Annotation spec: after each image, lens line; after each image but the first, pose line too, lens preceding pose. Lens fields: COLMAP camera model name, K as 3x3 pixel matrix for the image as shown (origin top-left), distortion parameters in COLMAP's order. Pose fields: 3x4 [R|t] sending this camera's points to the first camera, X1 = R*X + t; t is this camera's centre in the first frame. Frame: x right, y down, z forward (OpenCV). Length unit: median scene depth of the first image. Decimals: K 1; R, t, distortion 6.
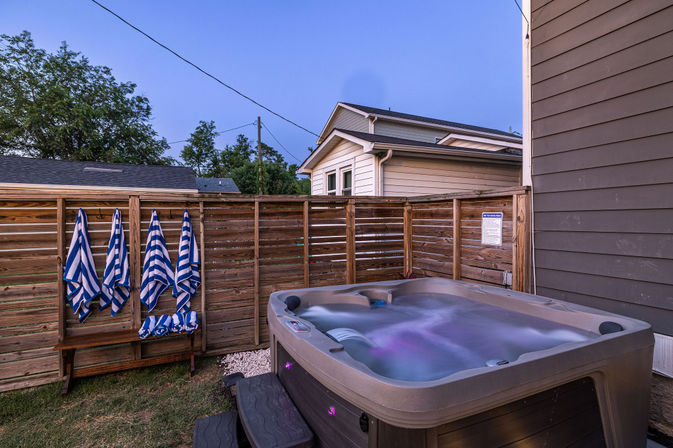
lens RADIAL K [[314.2, 0, 333.2], [0, 314.2, 228.1], [0, 0, 1]] dist [0.000688, -0.000182]
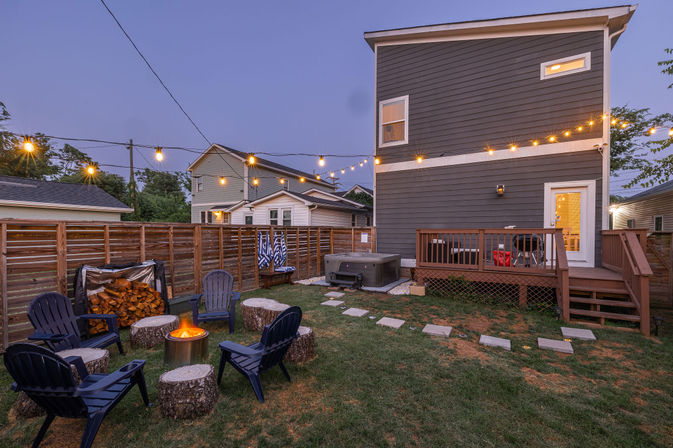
lens RADIAL K [[314.2, 0, 333.2], [0, 314.2, 228.1], [0, 0, 1]] dist [0.000688, -0.000182]
pose [[0.794581, 0.018769, 0.606868, -1.134976], [0.009775, 0.998997, -0.043695, 0.026949], [-0.607079, 0.040651, 0.793601, -0.940432]]
